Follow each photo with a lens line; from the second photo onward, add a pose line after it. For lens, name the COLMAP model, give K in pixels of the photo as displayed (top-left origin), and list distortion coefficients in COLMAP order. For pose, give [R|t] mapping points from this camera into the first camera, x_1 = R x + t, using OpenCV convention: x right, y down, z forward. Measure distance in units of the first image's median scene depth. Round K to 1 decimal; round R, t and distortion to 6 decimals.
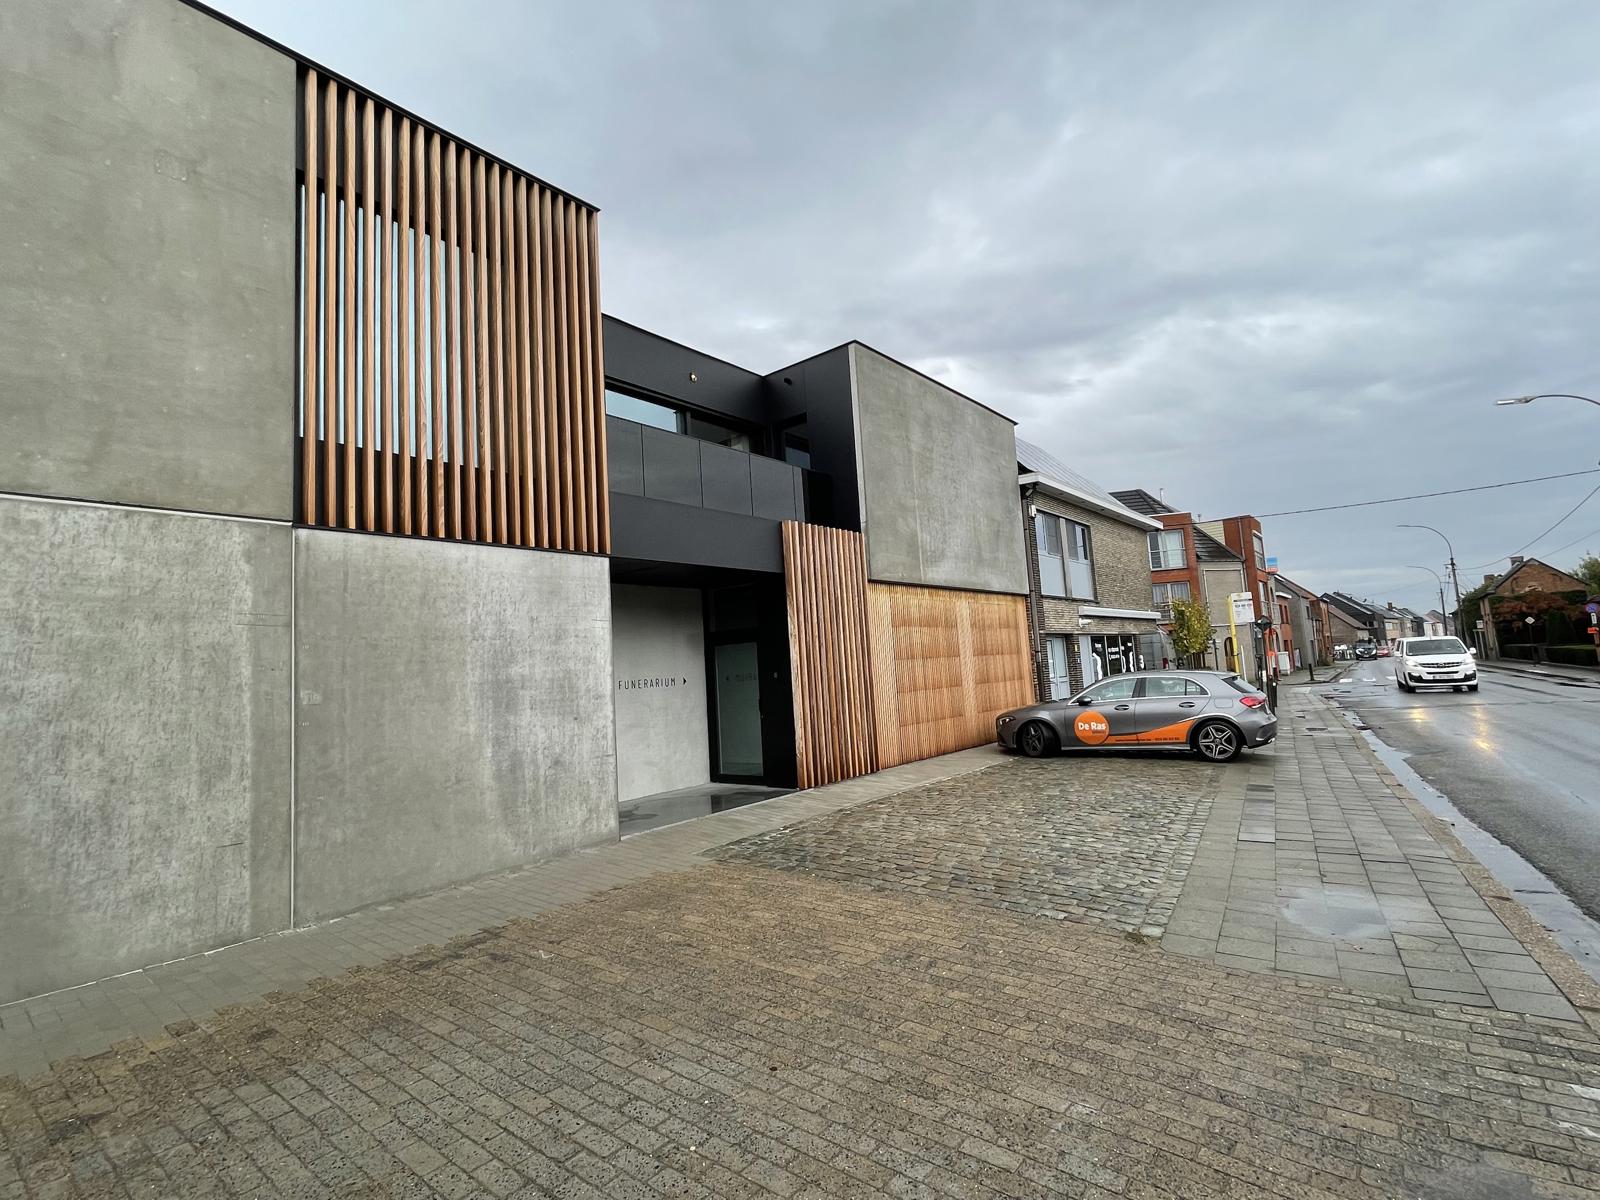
lens RADIAL K [[743.3, 0, 800.0], [0, 743.3, 600.0], [0, 0, 1]] dist [0.016563, -0.000172]
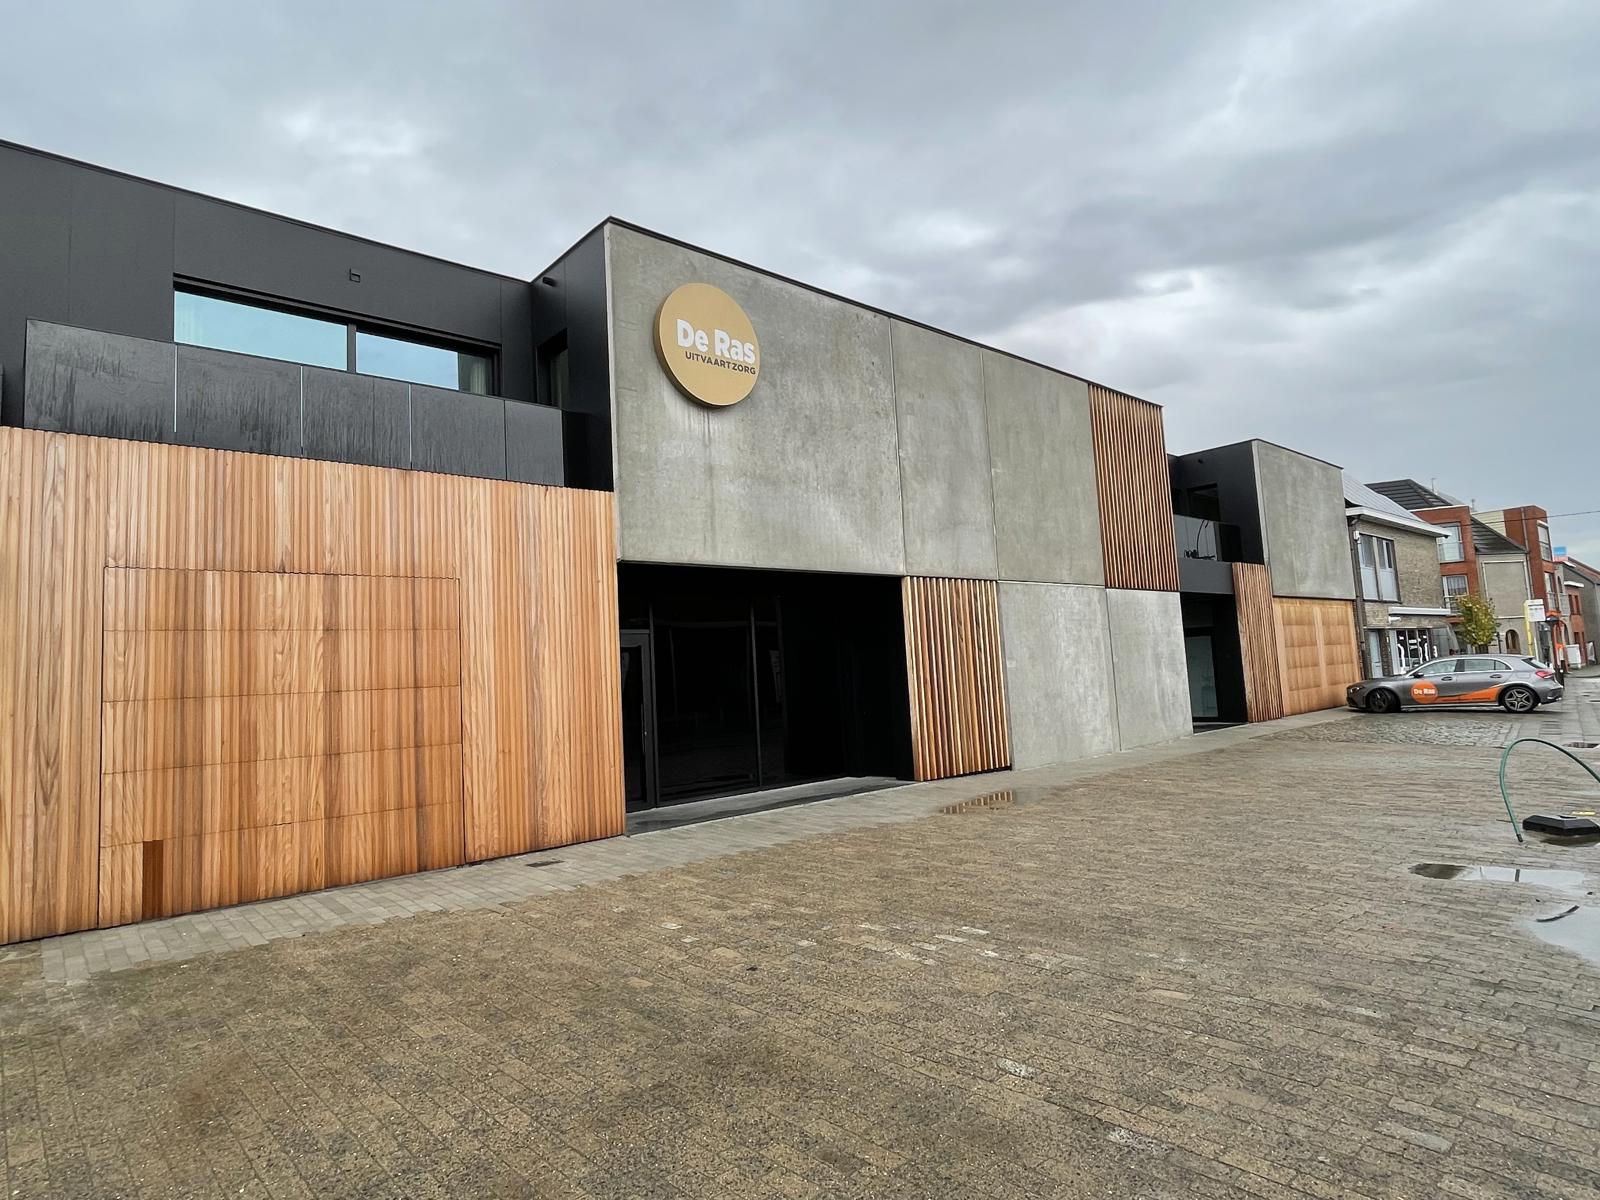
lens RADIAL K [[888.6, 0, 800.0], [0, 888.6, 600.0], [0, 0, 1]] dist [-0.064386, 0.057173]
pose [[0.988352, -0.007469, -0.152001, -0.451152], [0.009946, 0.999830, 0.015547, -0.041977], [0.151859, -0.016878, 0.988258, -0.715295]]
